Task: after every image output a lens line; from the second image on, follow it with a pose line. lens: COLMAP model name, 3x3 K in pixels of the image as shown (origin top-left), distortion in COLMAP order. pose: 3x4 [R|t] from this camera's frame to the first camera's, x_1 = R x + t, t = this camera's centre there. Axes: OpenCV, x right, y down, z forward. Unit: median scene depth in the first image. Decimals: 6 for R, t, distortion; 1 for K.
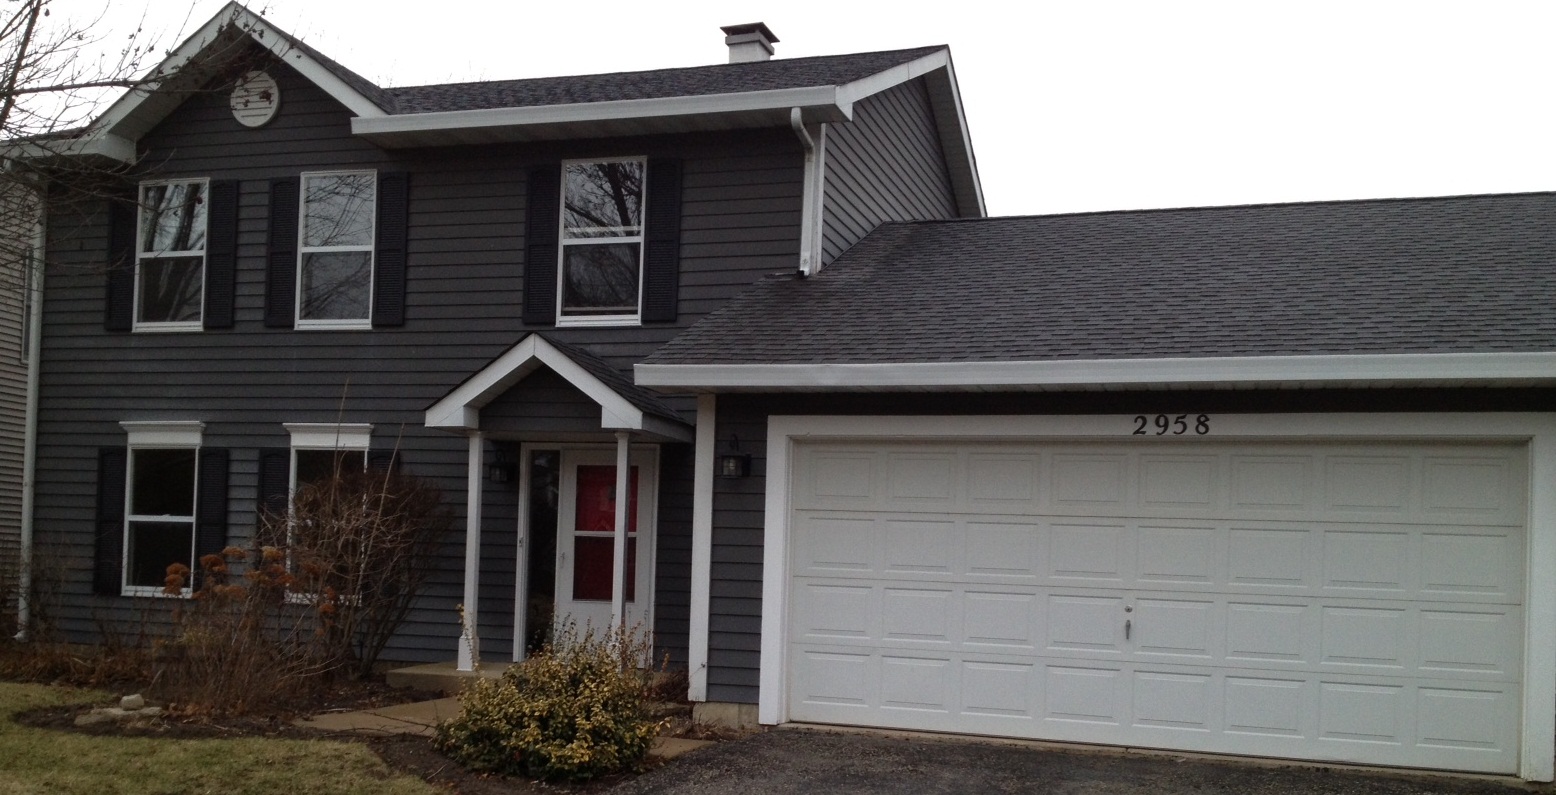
lens RADIAL K [[1464.1, 0, 779.7], [0, 1464.1, 405.6], [0, 0, 1]] dist [-0.023831, 0.000000]
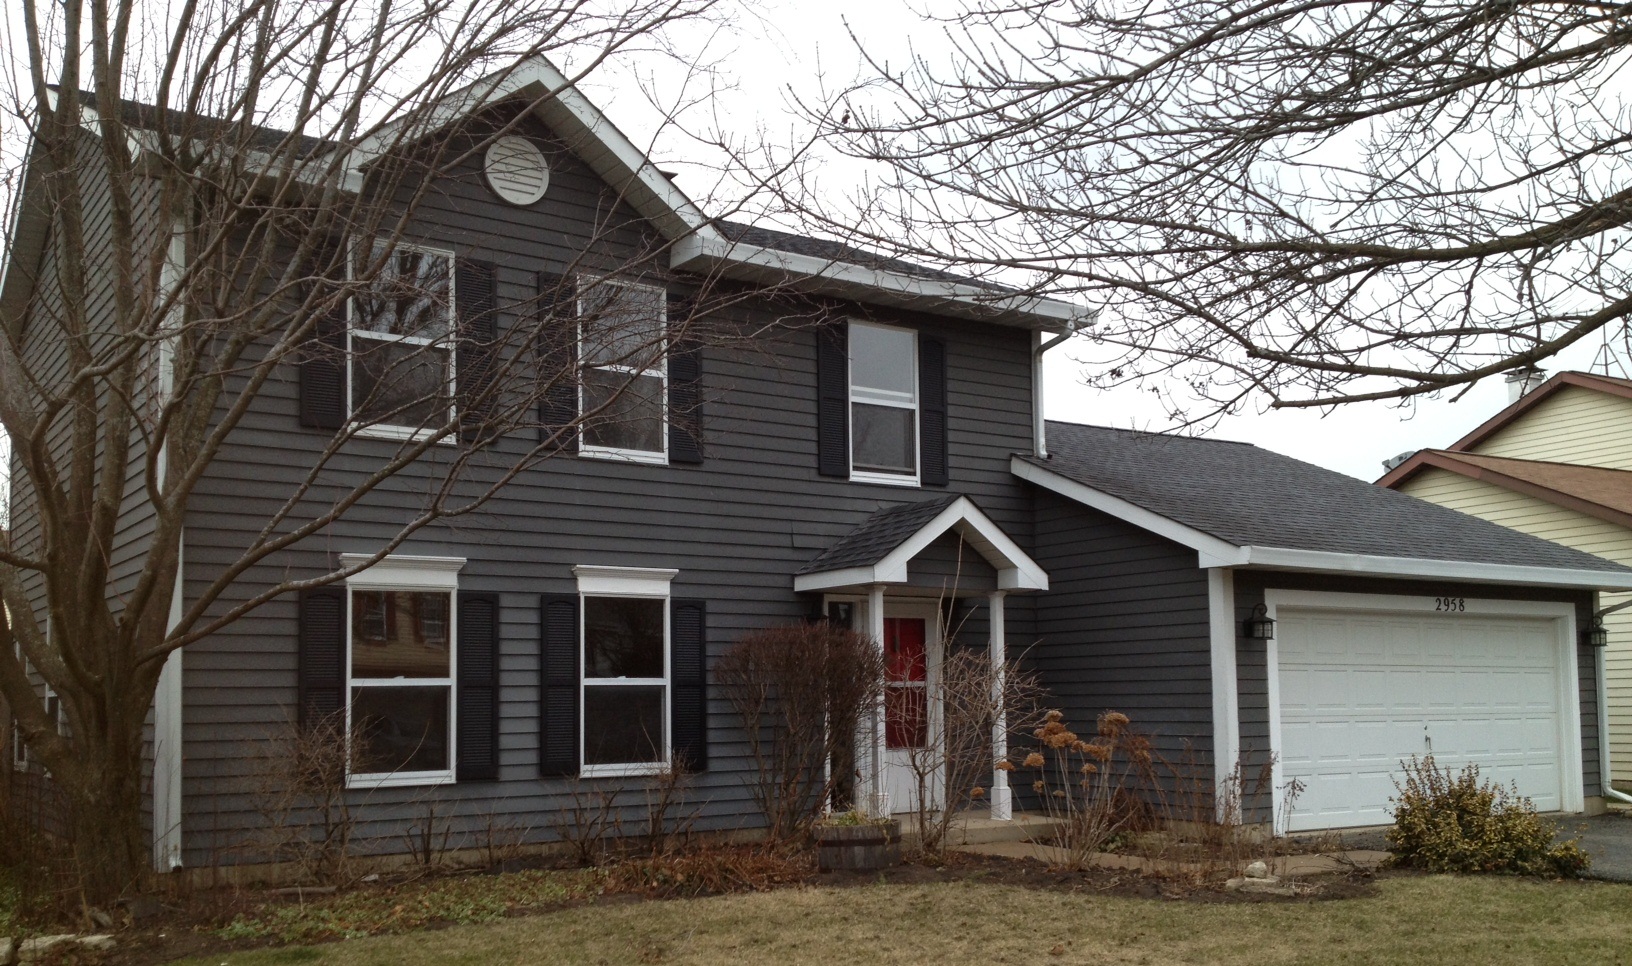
lens RADIAL K [[1605.1, 0, 816.9], [0, 1605.1, 481.8], [0, 0, 1]] dist [0.123906, 0.000000]
pose [[0.624070, 0.067734, 0.778427, -1.046229], [-0.054511, 0.997582, -0.043101, -0.003737], [-0.779464, -0.015535, 0.626254, 0.315809]]
